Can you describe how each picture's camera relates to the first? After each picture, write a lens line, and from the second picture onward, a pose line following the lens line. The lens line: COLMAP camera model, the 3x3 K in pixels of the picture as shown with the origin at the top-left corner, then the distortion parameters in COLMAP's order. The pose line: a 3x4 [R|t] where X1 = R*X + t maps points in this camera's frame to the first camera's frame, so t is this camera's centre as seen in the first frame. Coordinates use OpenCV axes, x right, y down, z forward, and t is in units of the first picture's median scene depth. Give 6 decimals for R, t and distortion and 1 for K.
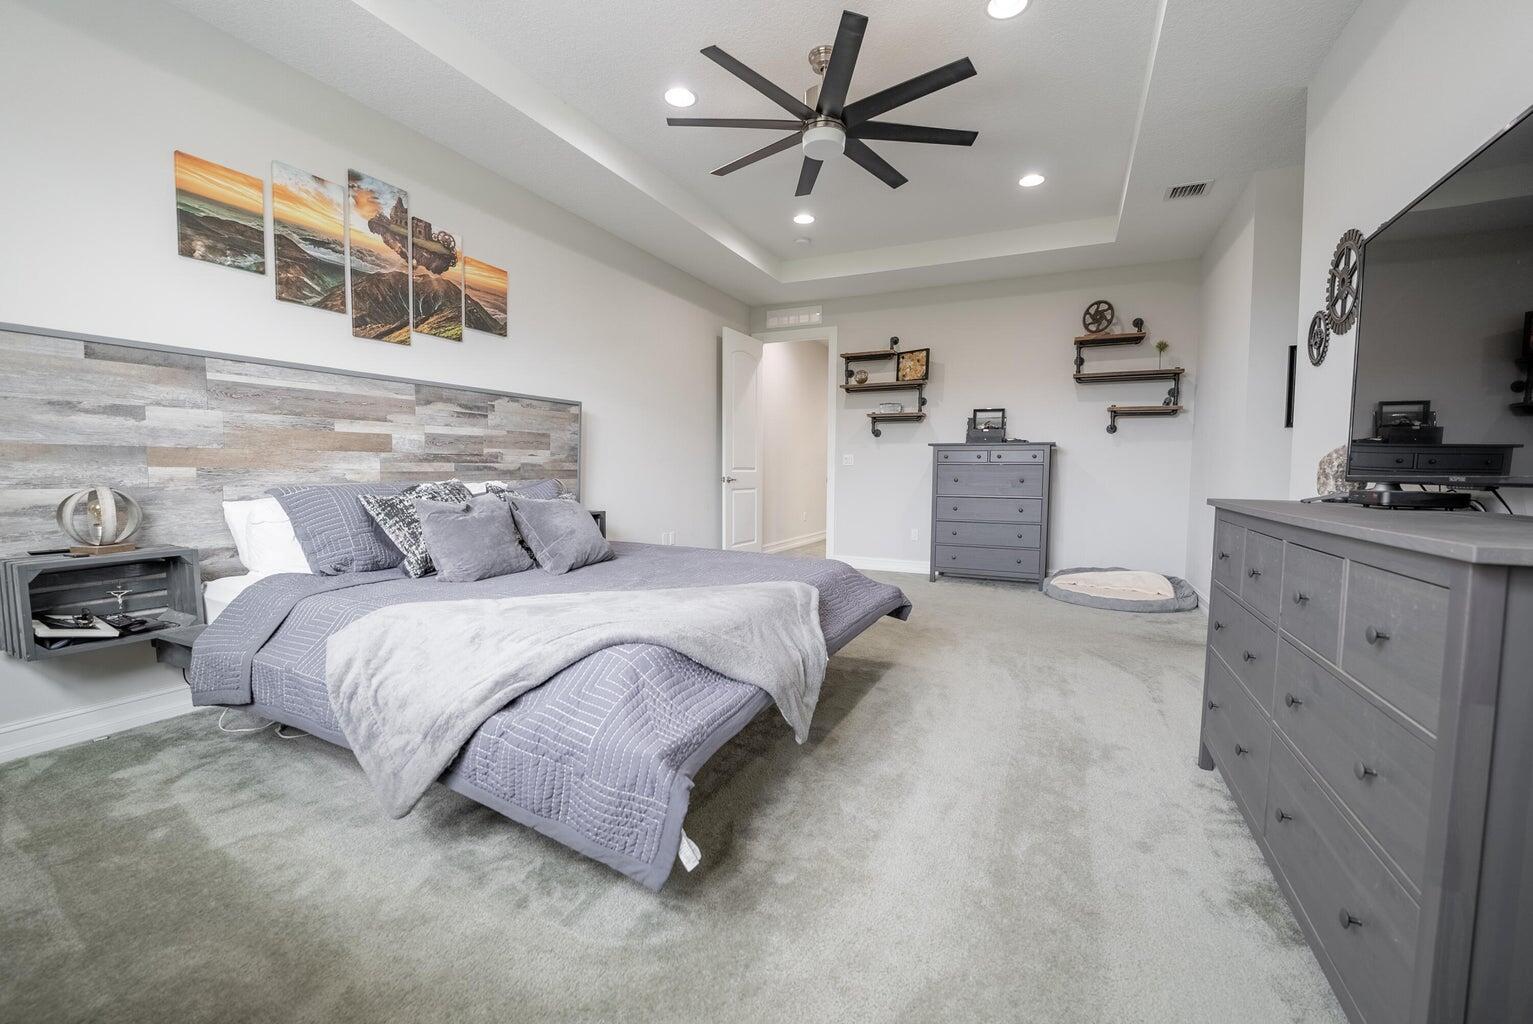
lens RADIAL K [[661.5, 0, 756.9], [0, 661.5, 517.6], [0, 0, 1]] dist [-0.025710, 0.001105]
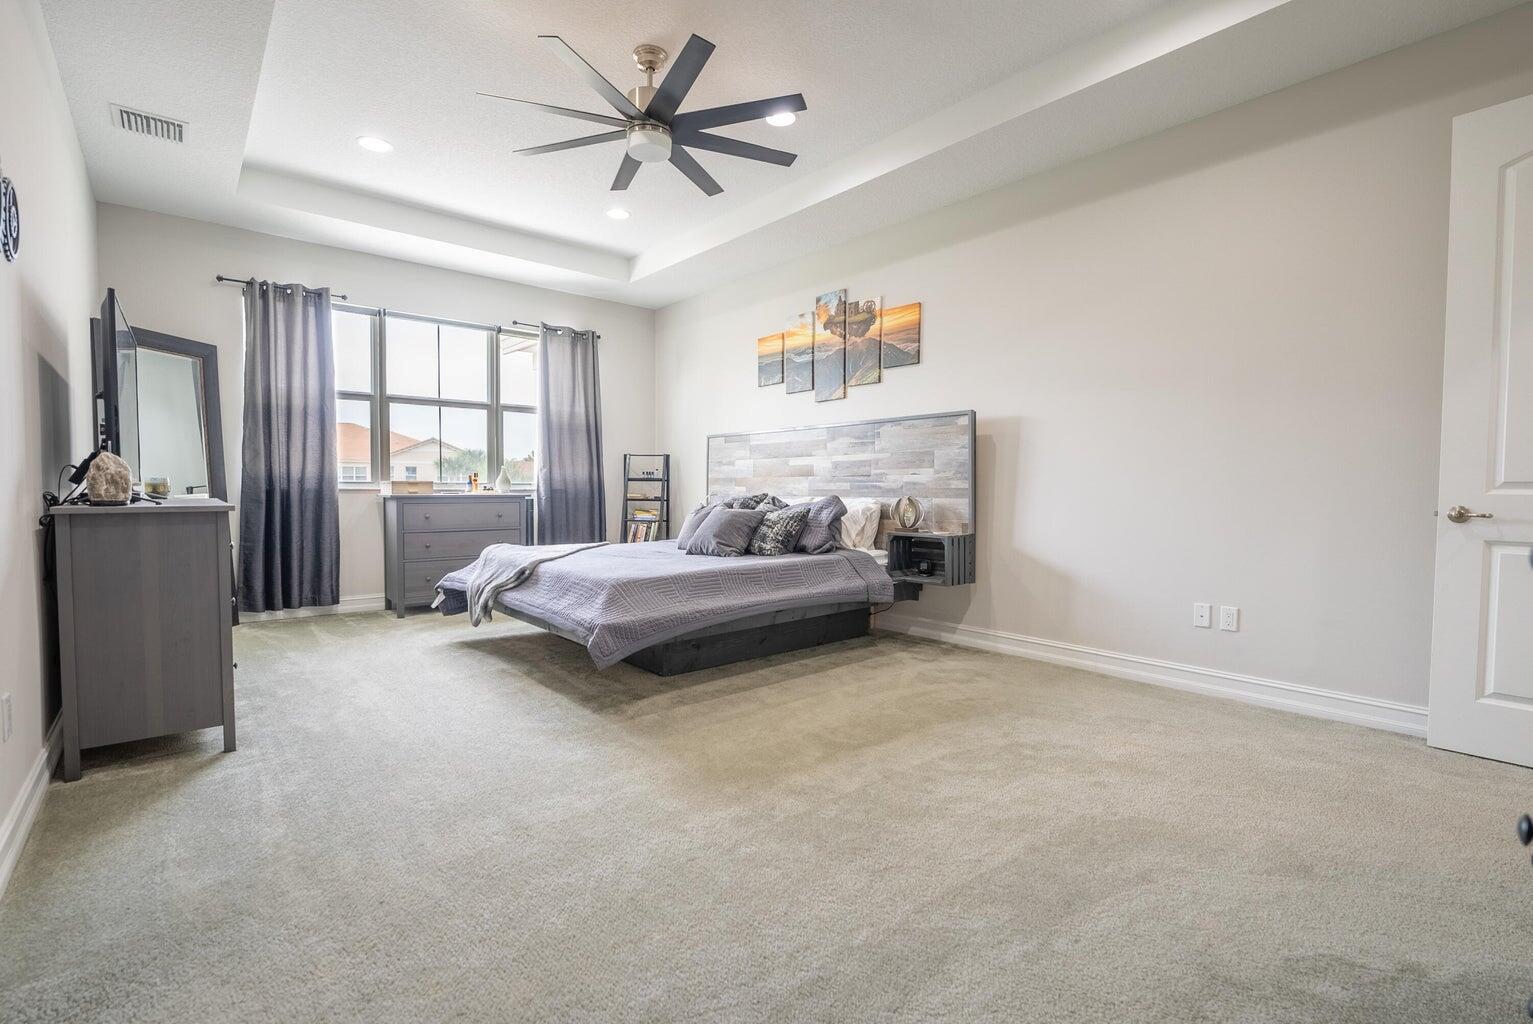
lens RADIAL K [[691.5, 0, 769.6], [0, 691.5, 515.7], [0, 0, 1]] dist [-0.024972, 0.001306]
pose [[-0.410792, 0.030446, -0.911221, 0.850597], [-0.069709, 0.995468, 0.064686, -0.097598], [0.909060, 0.090093, -0.406808, 1.441746]]
